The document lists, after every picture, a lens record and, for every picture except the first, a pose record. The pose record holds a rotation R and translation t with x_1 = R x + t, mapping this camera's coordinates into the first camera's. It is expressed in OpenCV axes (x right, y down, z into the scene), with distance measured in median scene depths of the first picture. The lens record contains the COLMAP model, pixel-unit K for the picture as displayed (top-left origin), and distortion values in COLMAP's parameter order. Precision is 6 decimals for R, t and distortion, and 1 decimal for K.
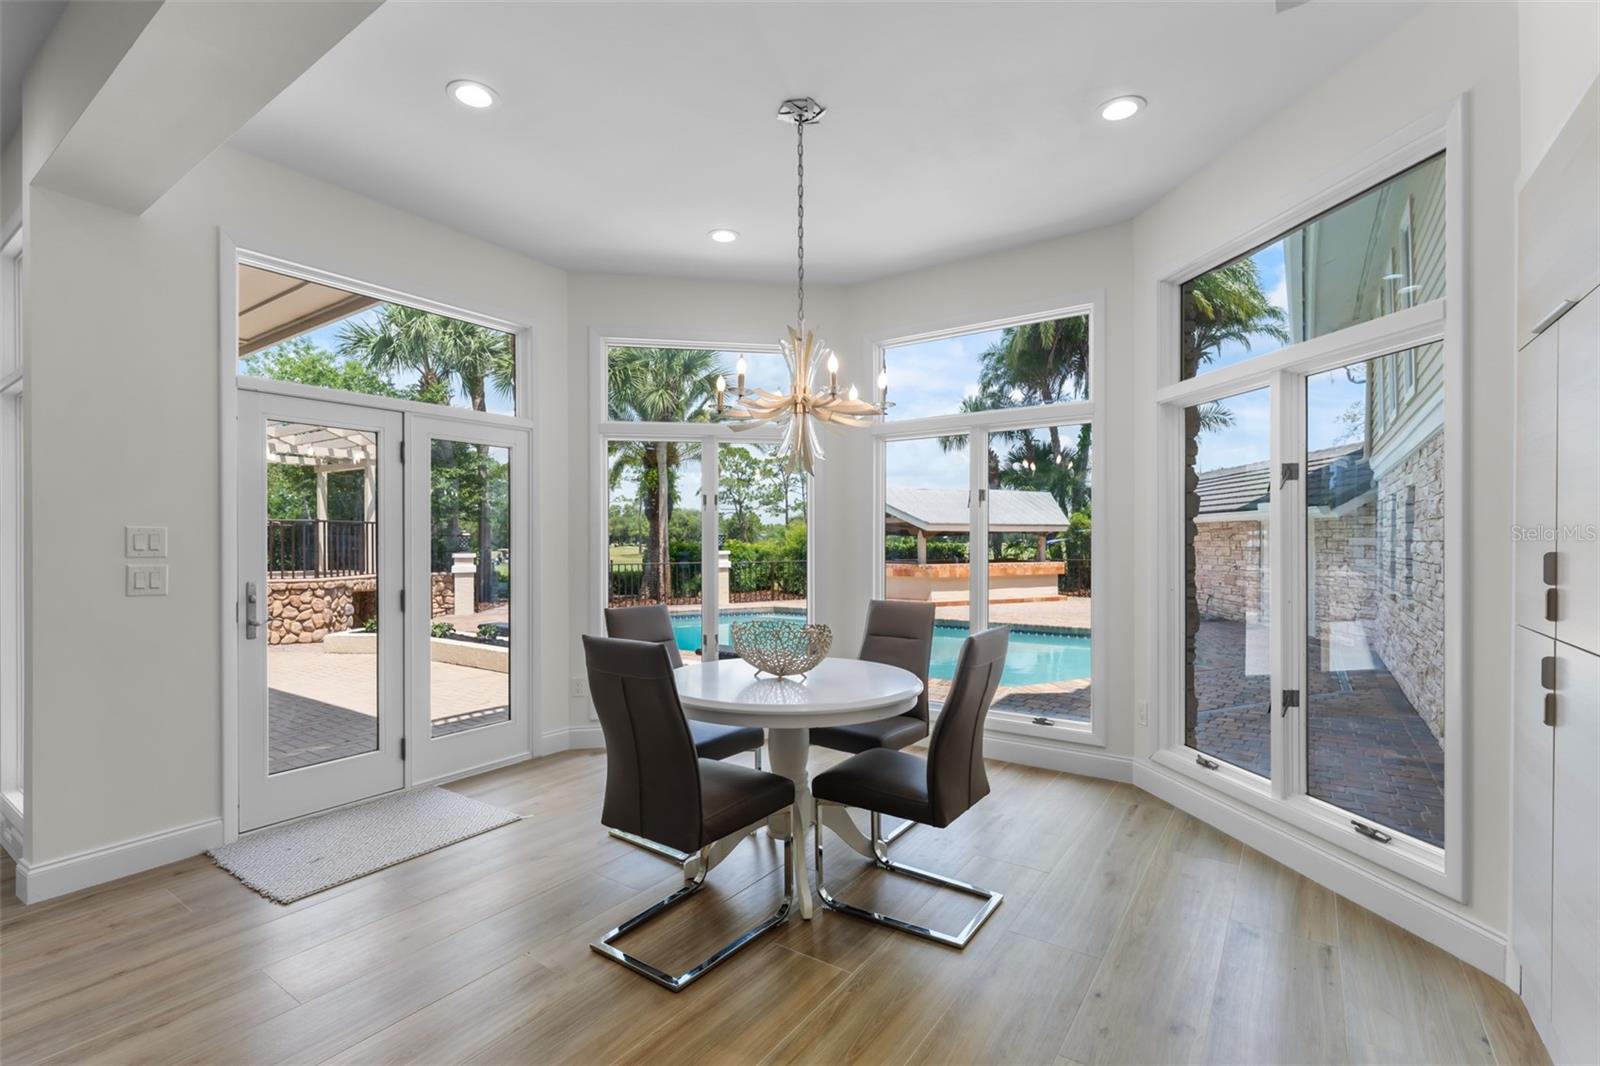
lens RADIAL K [[727.0, 0, 784.3], [0, 727.0, 544.6], [0, 0, 1]] dist [0.010016, 0.000169]
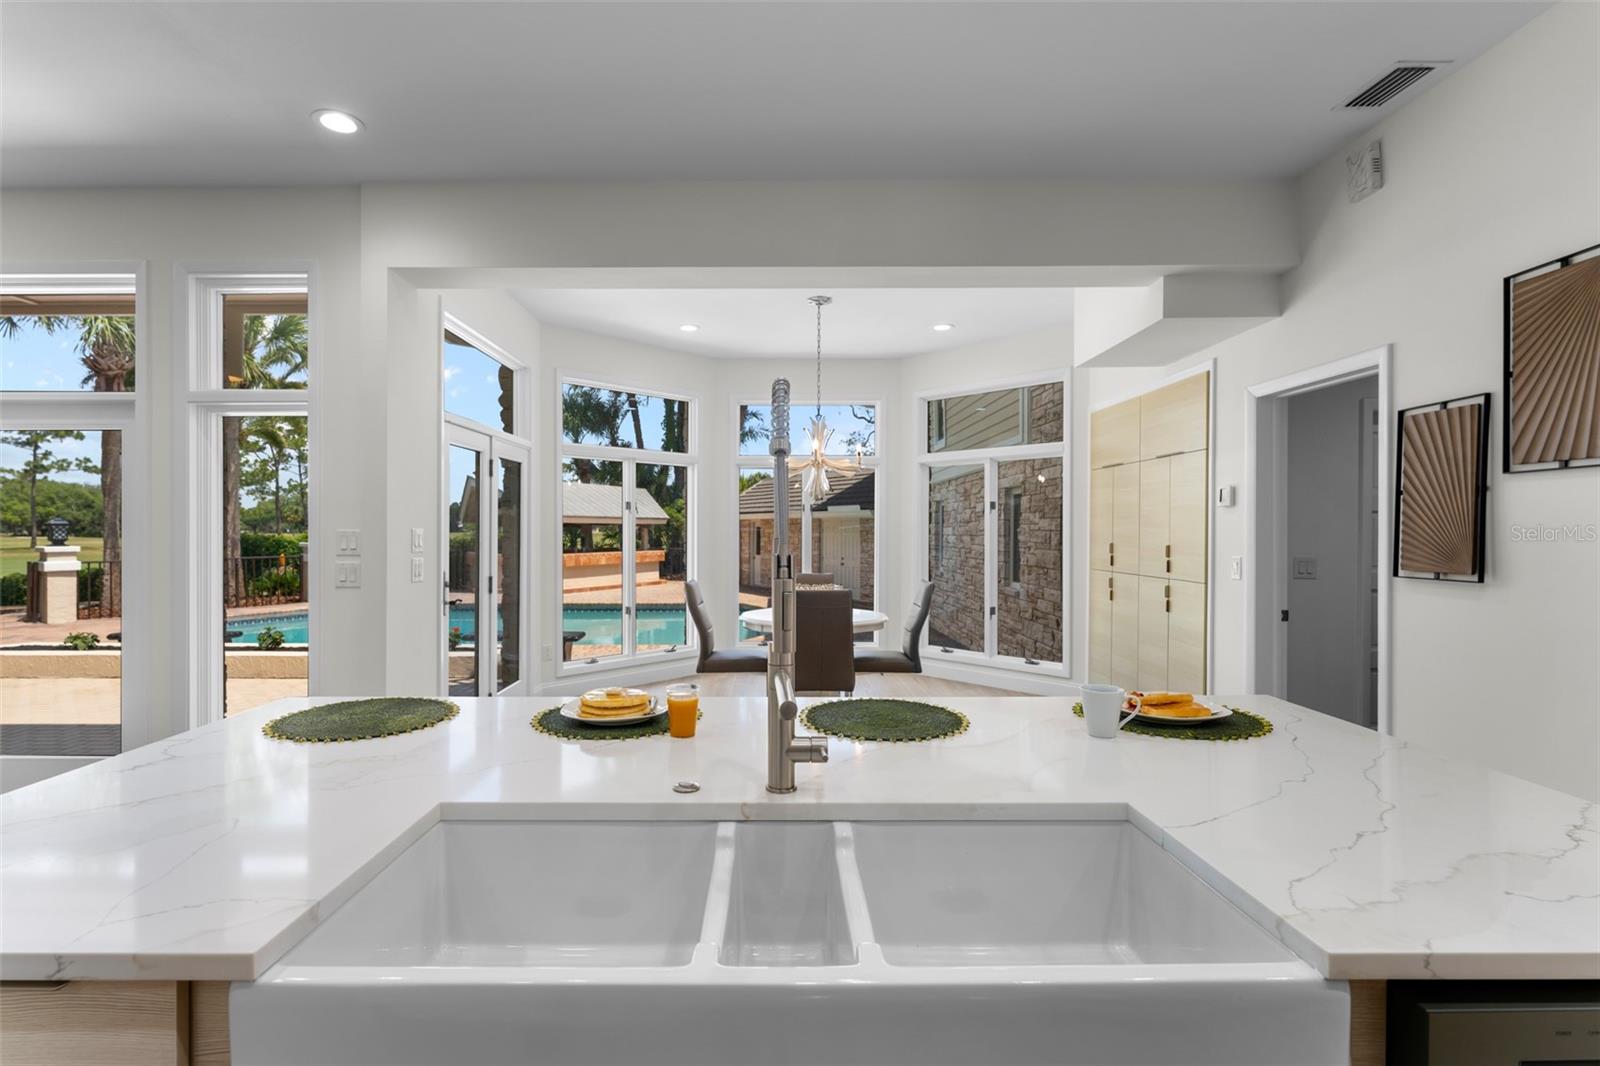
lens RADIAL K [[727.0, 0, 769.3], [0, 727.0, 529.2], [0, 0, 1]] dist [0.010016, 0.000169]
pose [[0.826967, 0.005403, 0.562225, -0.251095], [-0.001357, 0.999970, -0.007615, -0.003063], [-0.562249, 0.005535, 0.826949, -0.095434]]
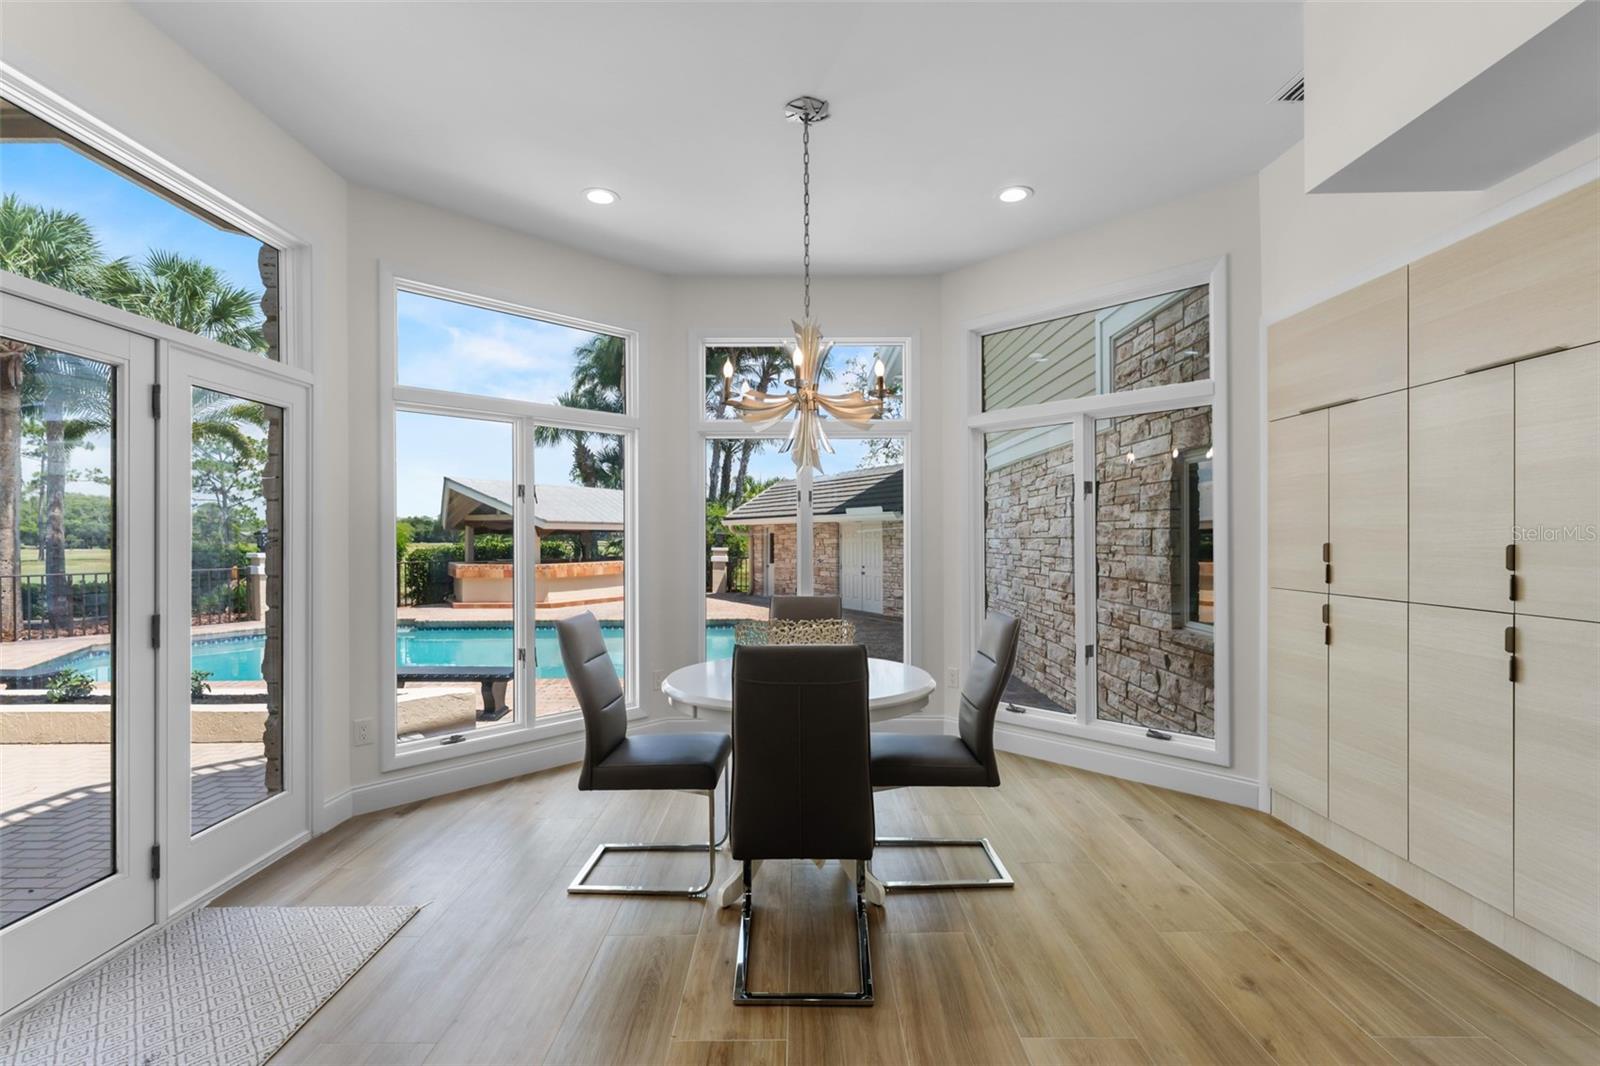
lens RADIAL K [[727.0, 0, 802.4], [0, 727.0, 535.7], [0, 0, 1]] dist [0.010016, 0.000169]
pose [[0.819231, 0.001410, 0.573461, -0.128910], [0.004824, 0.999945, -0.009350, 0.000492], [-0.573443, 0.010427, 0.819179, 0.042829]]
